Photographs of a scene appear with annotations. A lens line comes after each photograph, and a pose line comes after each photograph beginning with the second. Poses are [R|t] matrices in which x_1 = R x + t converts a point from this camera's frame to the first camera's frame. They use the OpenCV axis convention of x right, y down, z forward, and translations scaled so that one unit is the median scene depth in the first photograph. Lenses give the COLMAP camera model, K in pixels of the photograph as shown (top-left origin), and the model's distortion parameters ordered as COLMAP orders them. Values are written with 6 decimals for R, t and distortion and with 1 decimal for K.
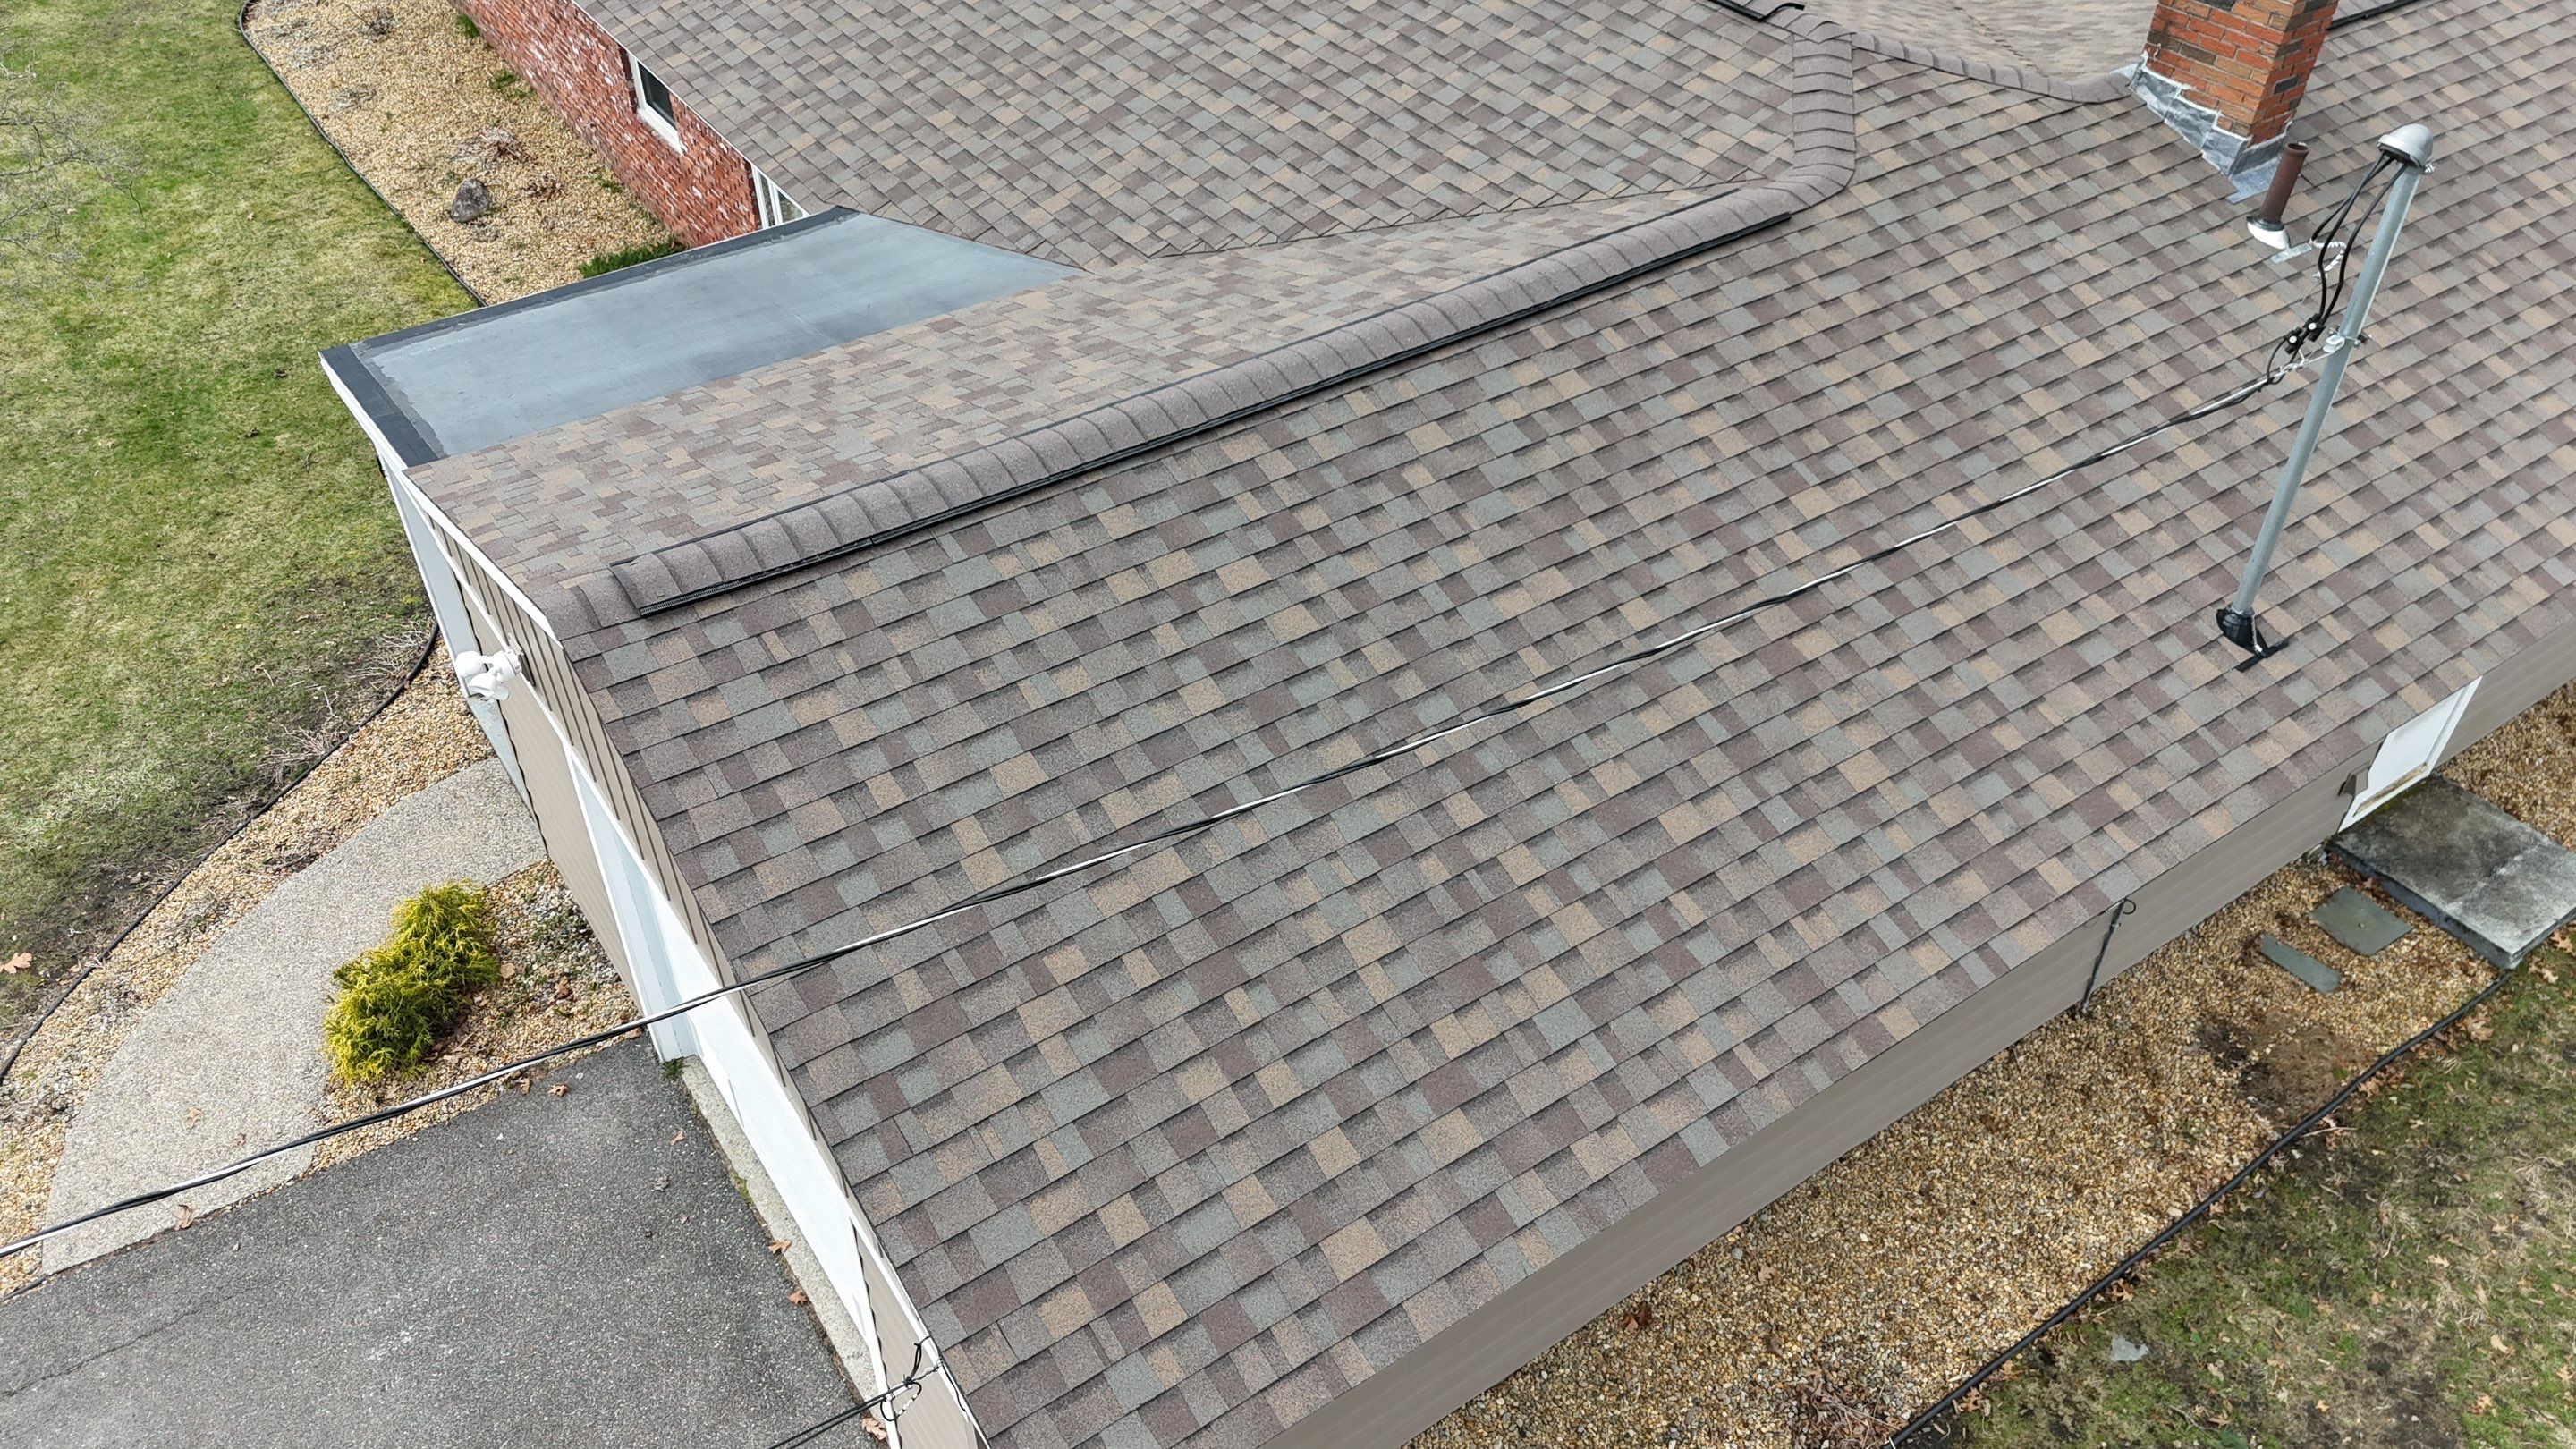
lens RADIAL K [[1897.0, 0, 1281.2], [0, 1897.0, 718.8], [0, 0, 1]] dist [0.087049, -0.080163]
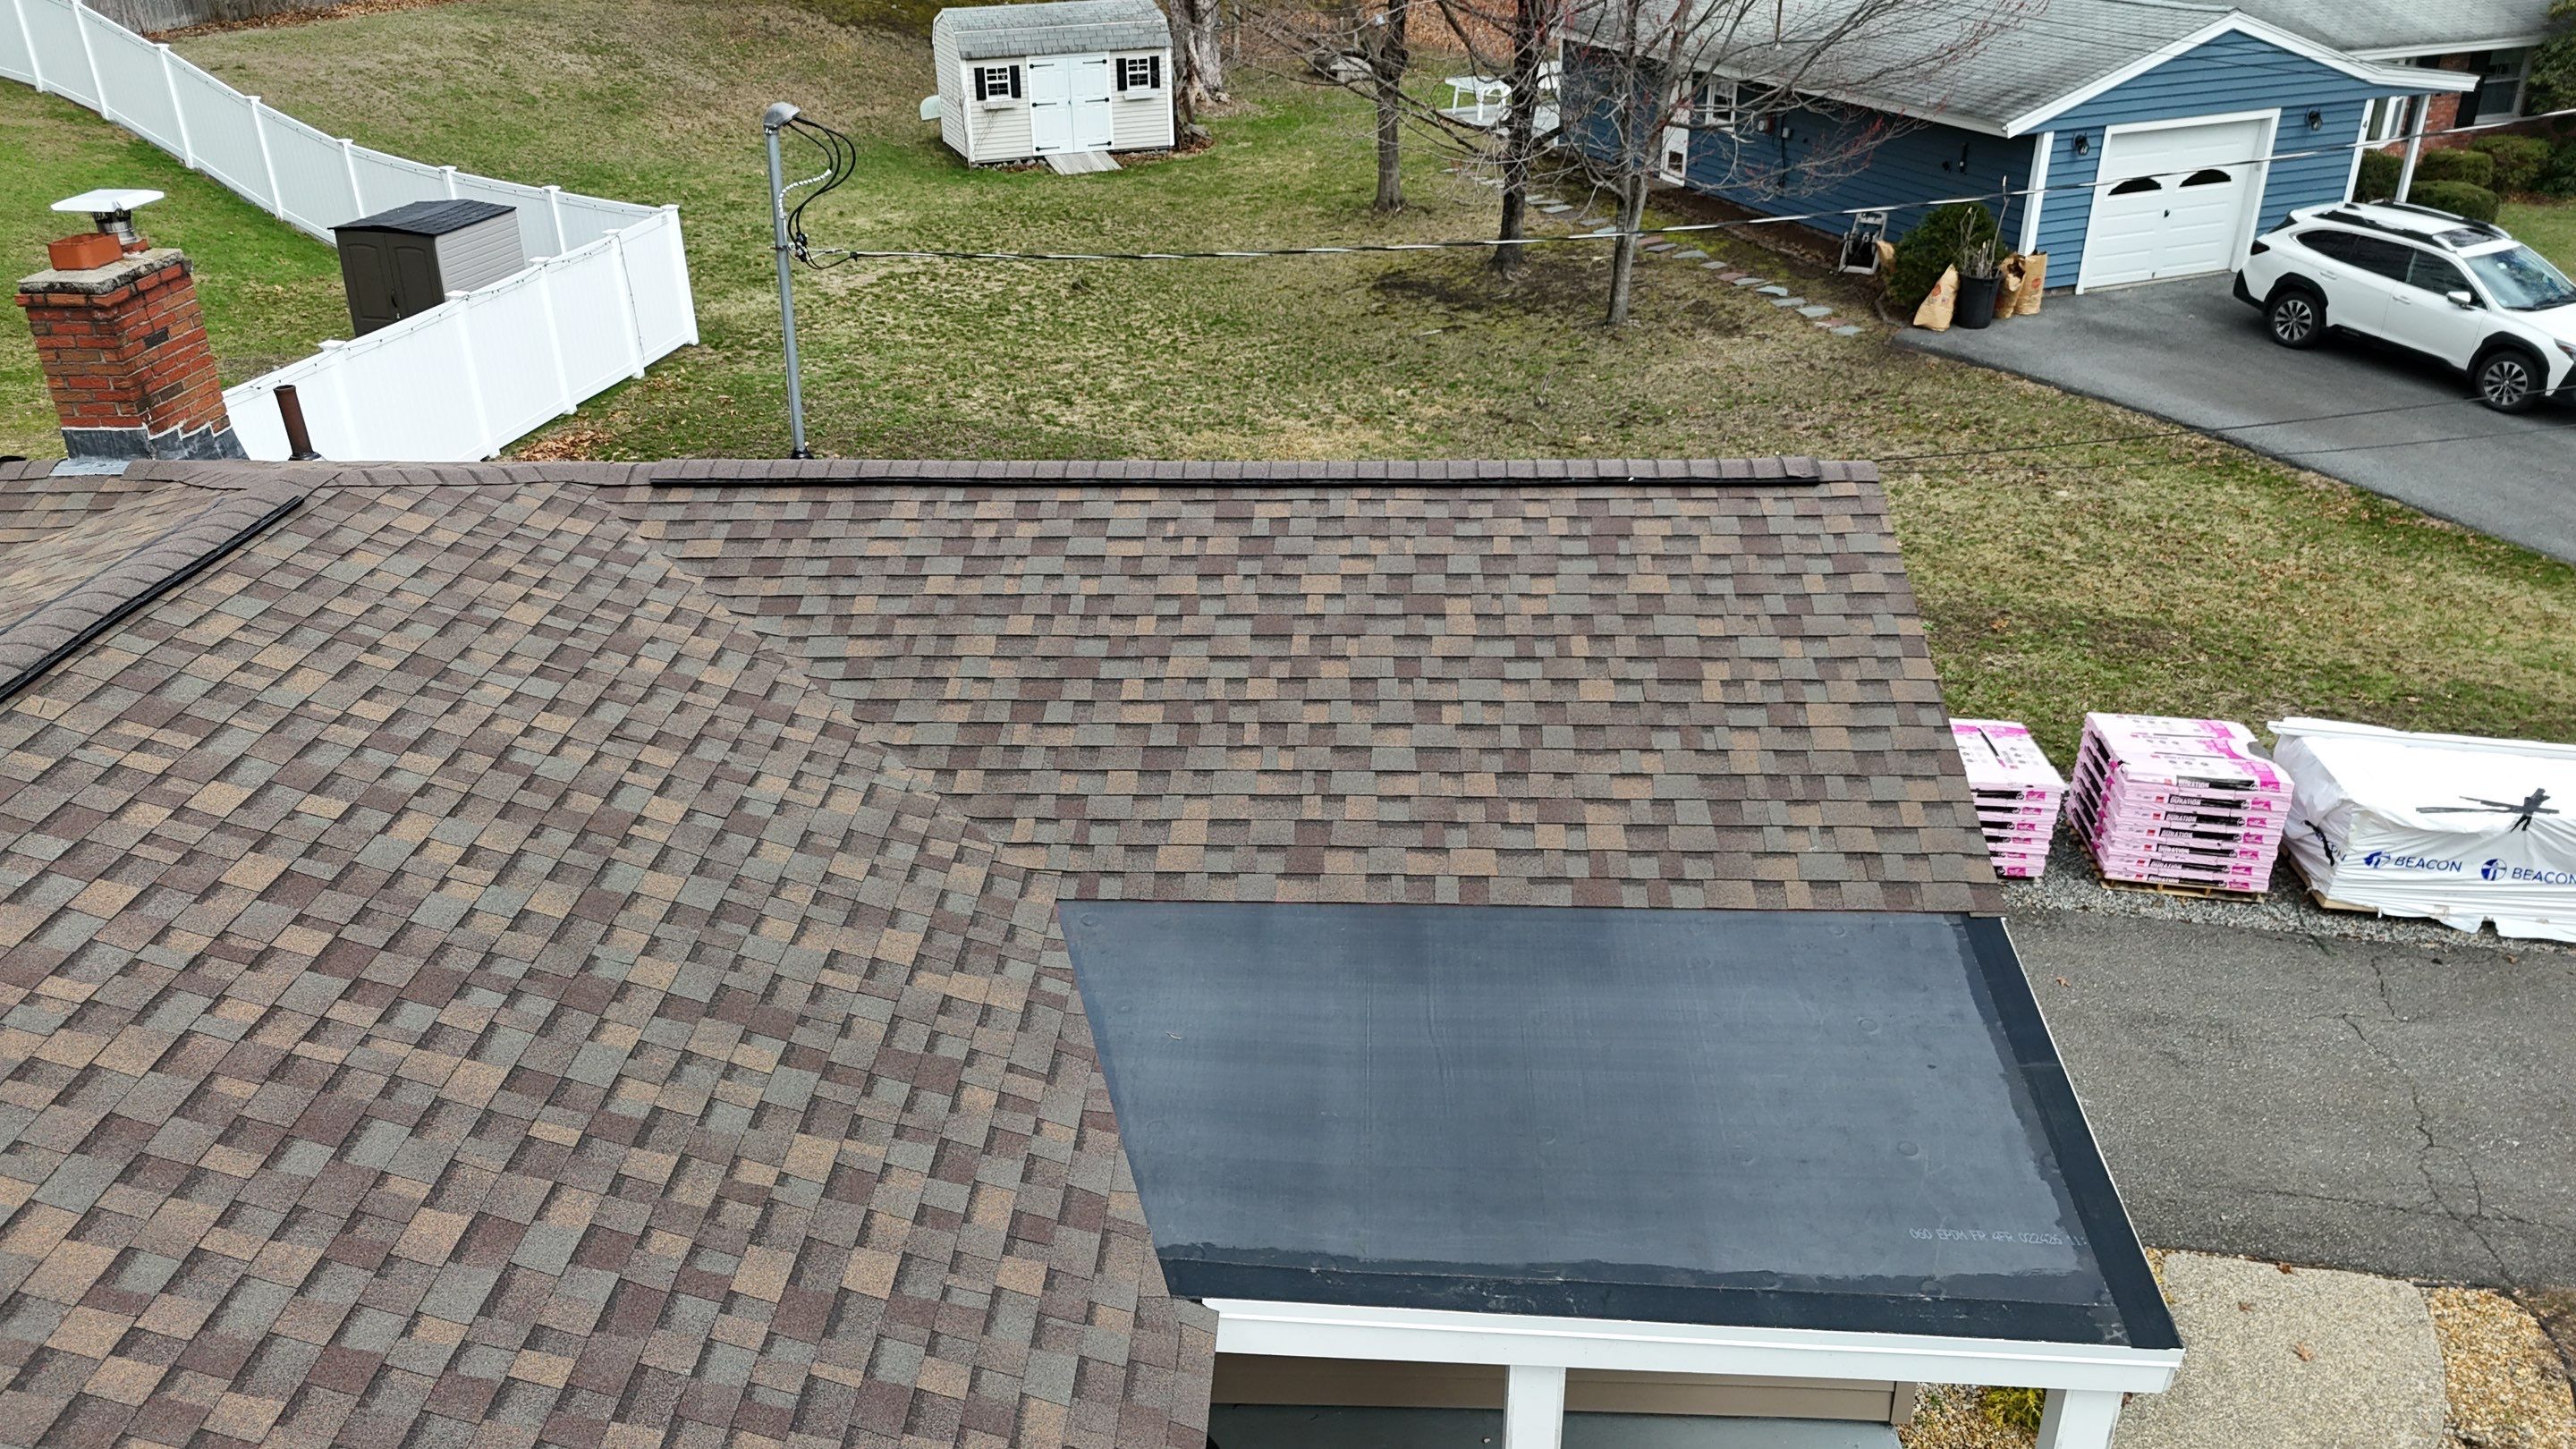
lens RADIAL K [[1897.0, 0, 1273.6], [0, 1897.0, 735.7], [0, 0, 1]] dist [0.087049, -0.080163]
pose [[-0.795492, -0.269124, 0.542922, -0.621626], [0.399179, 0.441355, 0.803656, -0.928969], [-0.455904, 0.856025, -0.243666, 1.260257]]
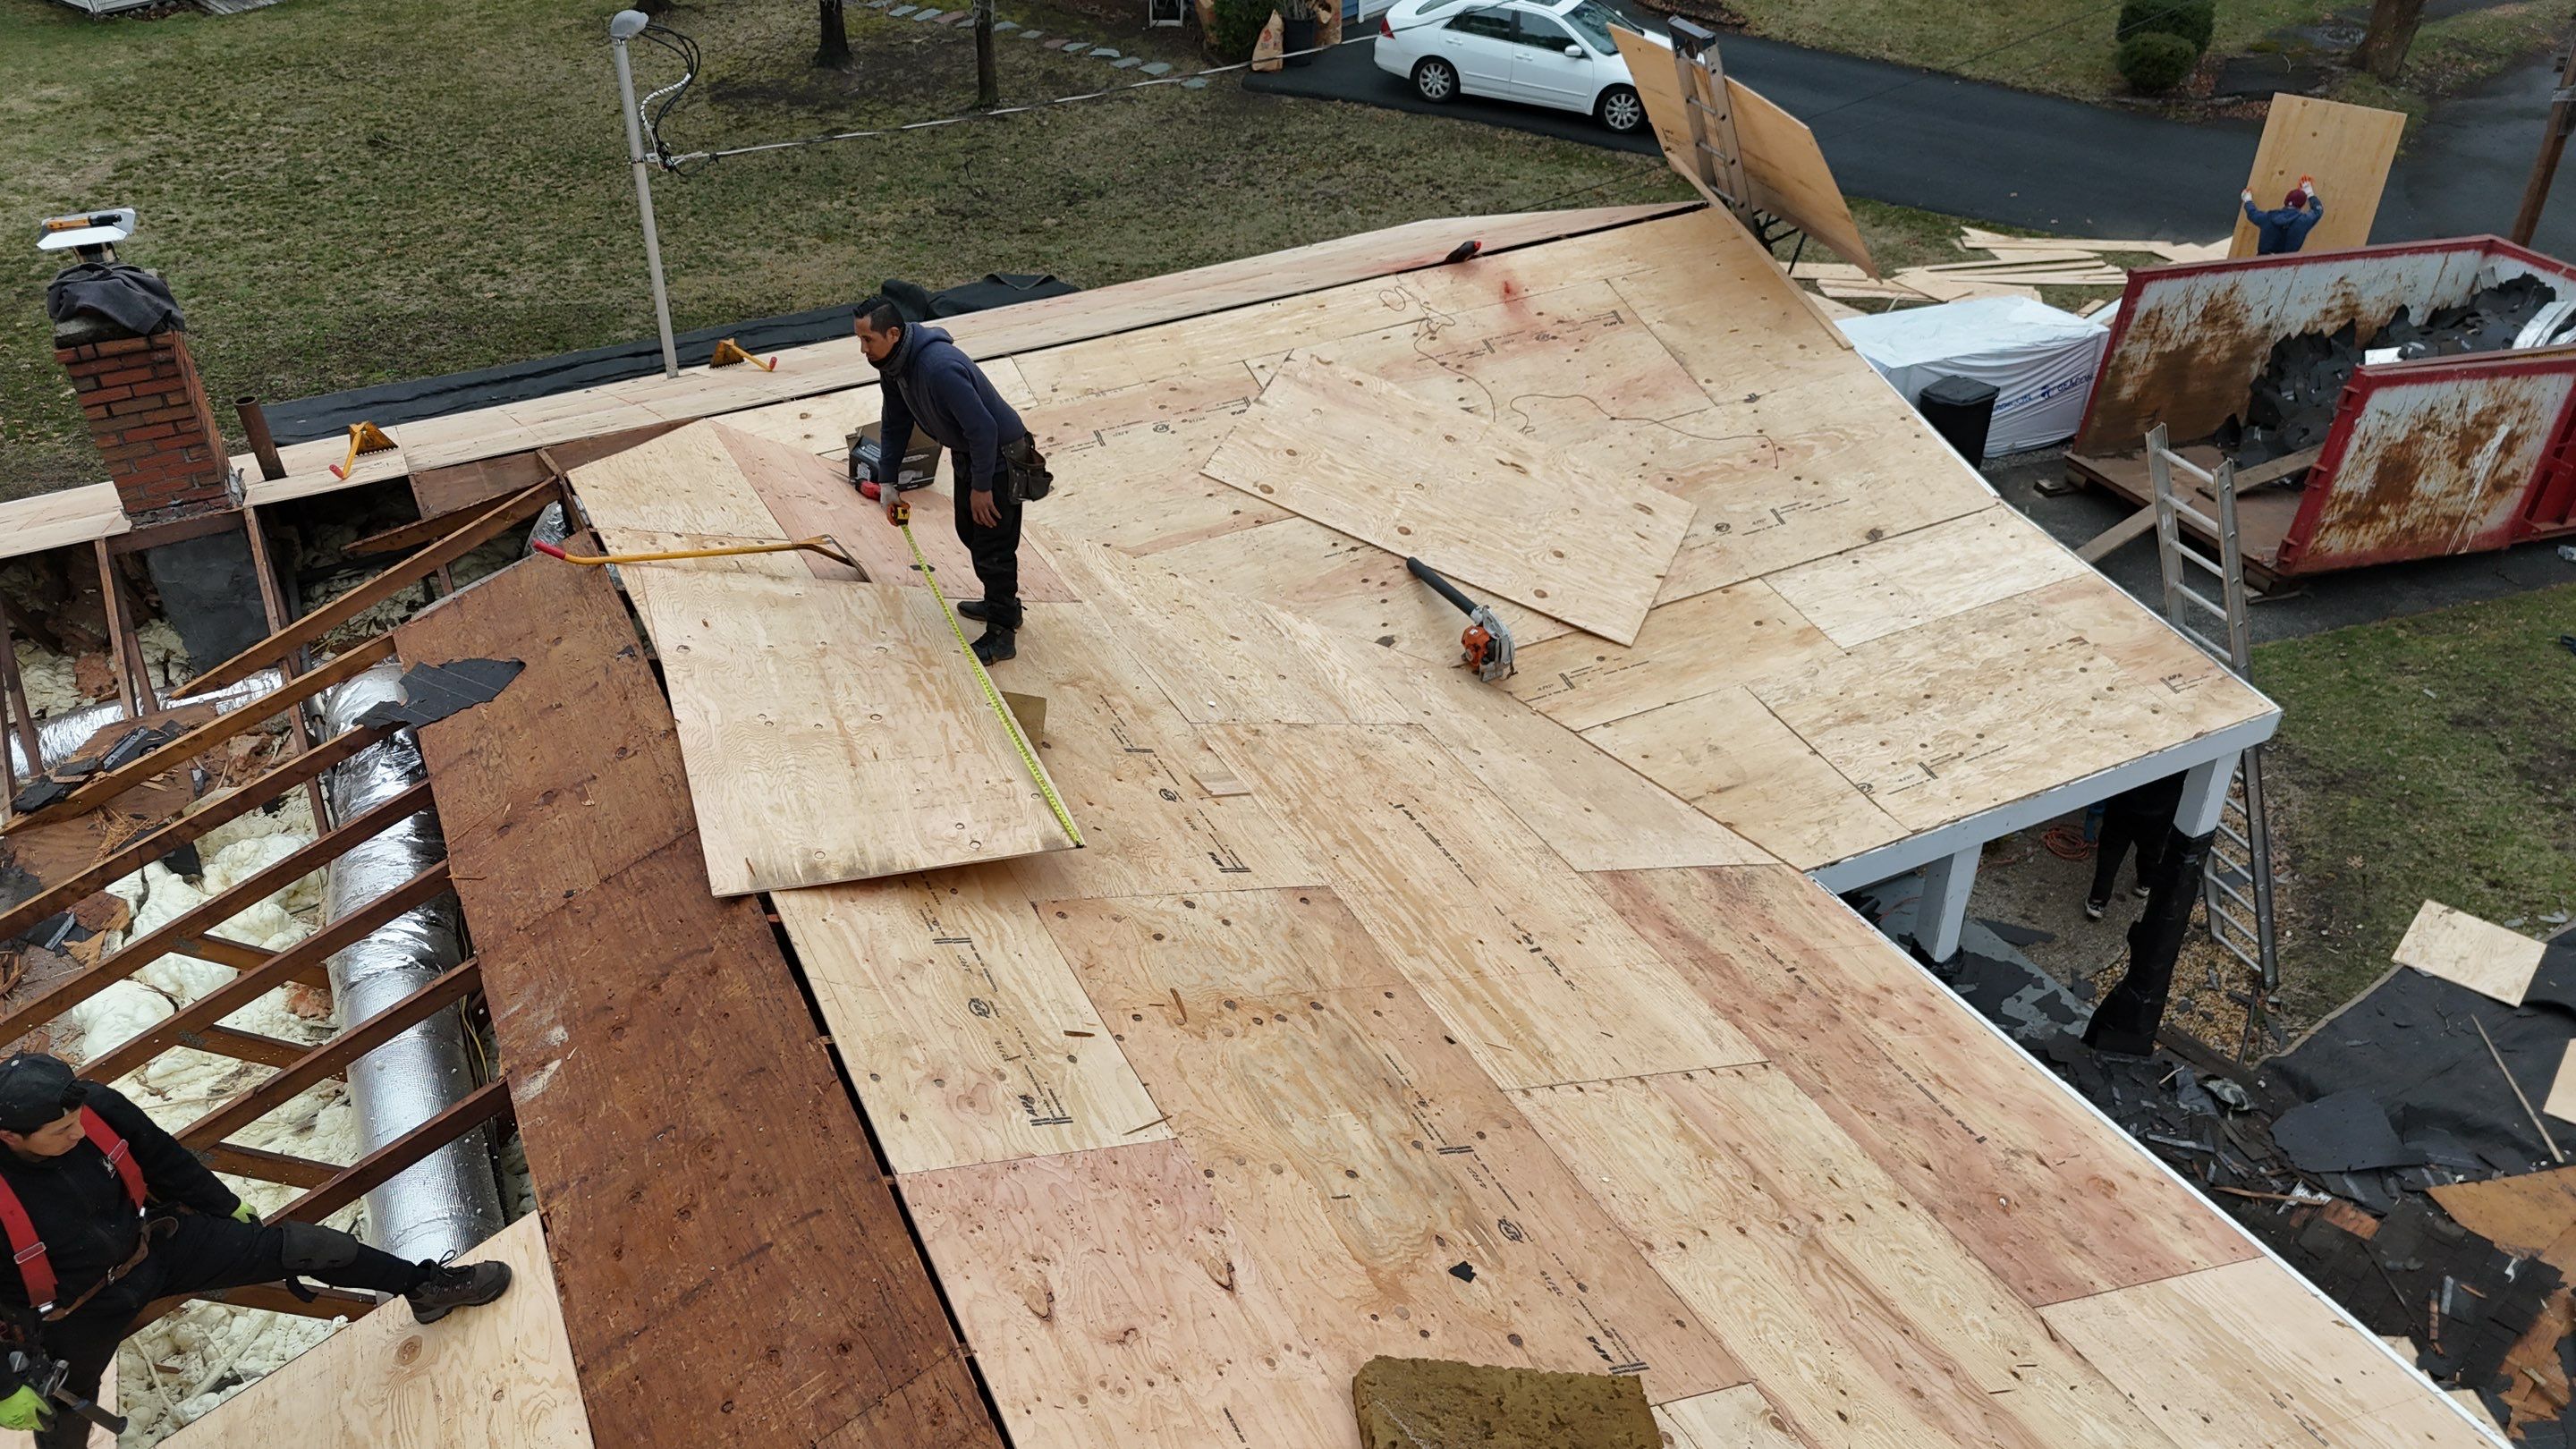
lens RADIAL K [[1897.0, 0, 1282.0], [0, 1897.0, 723.0], [0, 0, 1]] dist [0.087049, -0.080163]
pose [[-0.991689, -0.062049, 0.112710, -0.144354], [0.091800, 0.272548, 0.957753, -1.254576], [-0.090146, 0.960139, -0.264587, 1.476162]]
